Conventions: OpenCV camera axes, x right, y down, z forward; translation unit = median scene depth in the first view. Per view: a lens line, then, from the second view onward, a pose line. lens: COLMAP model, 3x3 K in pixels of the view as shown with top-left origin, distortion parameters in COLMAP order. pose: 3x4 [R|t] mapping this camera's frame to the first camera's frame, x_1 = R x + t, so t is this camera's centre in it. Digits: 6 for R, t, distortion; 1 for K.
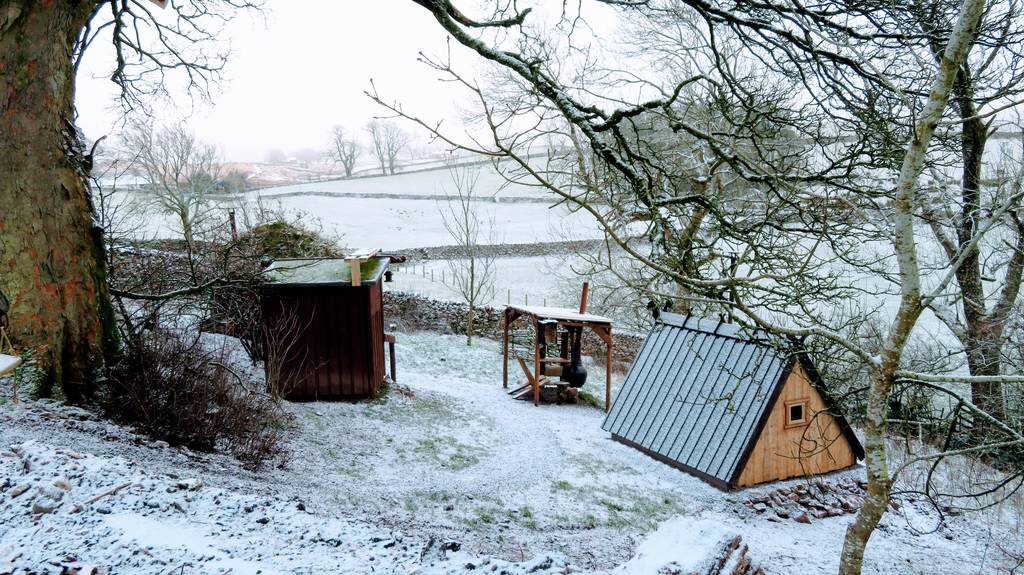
lens RADIAL K [[970.8, 0, 512.0], [0, 970.8, 287.5], [0, 0, 1]] dist [-0.001644, -0.091187]
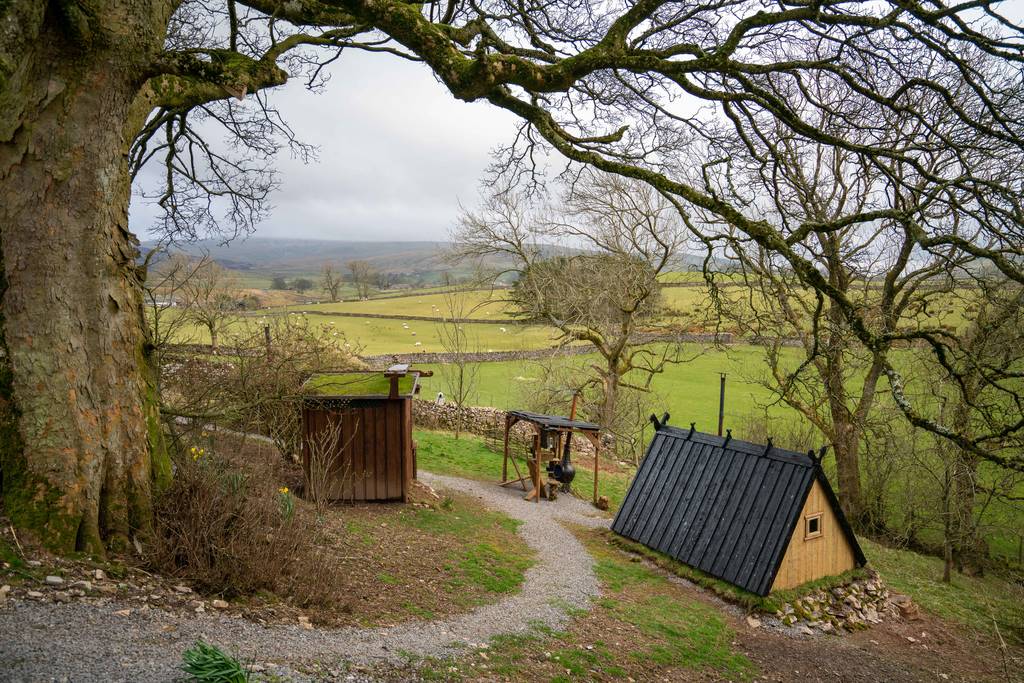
lens RADIAL K [[685.0, 0, 512.0], [0, 685.0, 341.5], [0, 0, 1]] dist [-0.000262, -0.001332]
pose [[0.995084, 0.021600, 0.096653, -0.159270], [-0.015801, 0.998051, -0.060364, -0.032522], [-0.097769, 0.058540, 0.993486, 0.343701]]
